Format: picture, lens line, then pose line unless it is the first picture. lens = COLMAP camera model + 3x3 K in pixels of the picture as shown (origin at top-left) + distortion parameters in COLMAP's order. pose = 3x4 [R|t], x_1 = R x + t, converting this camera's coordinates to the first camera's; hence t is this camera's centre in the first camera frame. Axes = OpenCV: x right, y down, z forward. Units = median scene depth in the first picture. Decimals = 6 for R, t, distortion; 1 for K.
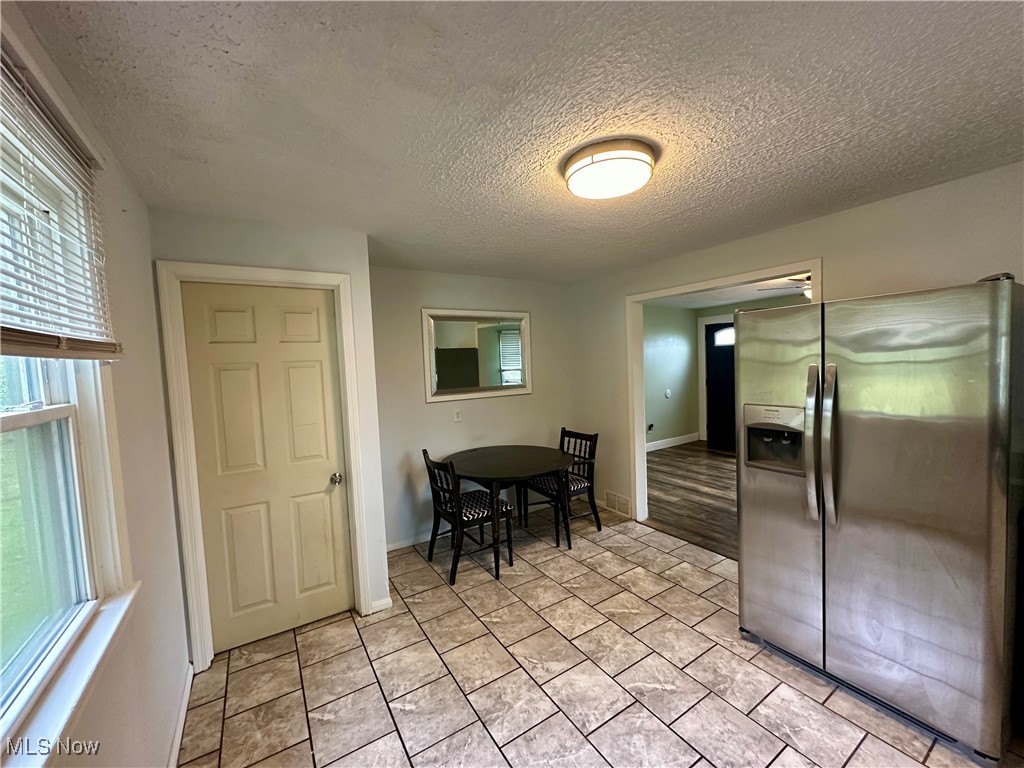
lens RADIAL K [[405.4, 0, 512.4], [0, 405.4, 384.2], [0, 0, 1]] dist [0.001527, 0.000190]
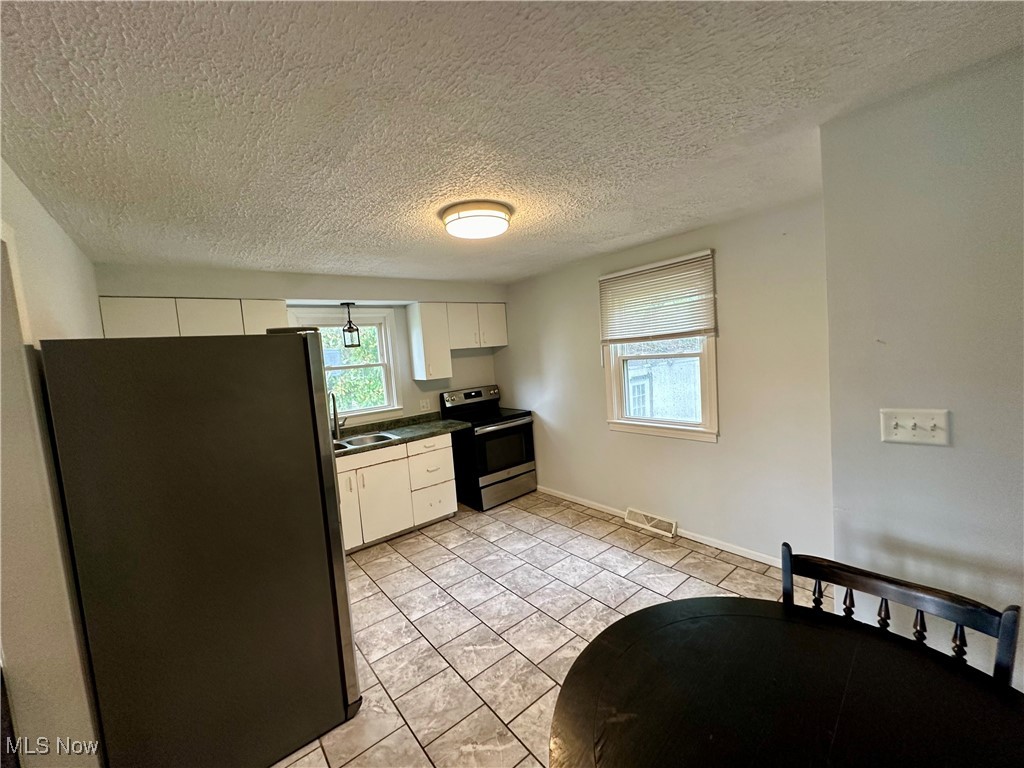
lens RADIAL K [[405.4, 0, 511.0], [0, 405.4, 383.7], [0, 0, 1]] dist [0.001527, 0.000190]
pose [[-0.986910, 0.125953, -0.100720, 0.284120], [0.111877, 0.984518, 0.134936, -0.149321], [0.116156, 0.121901, -0.985722, 2.042209]]
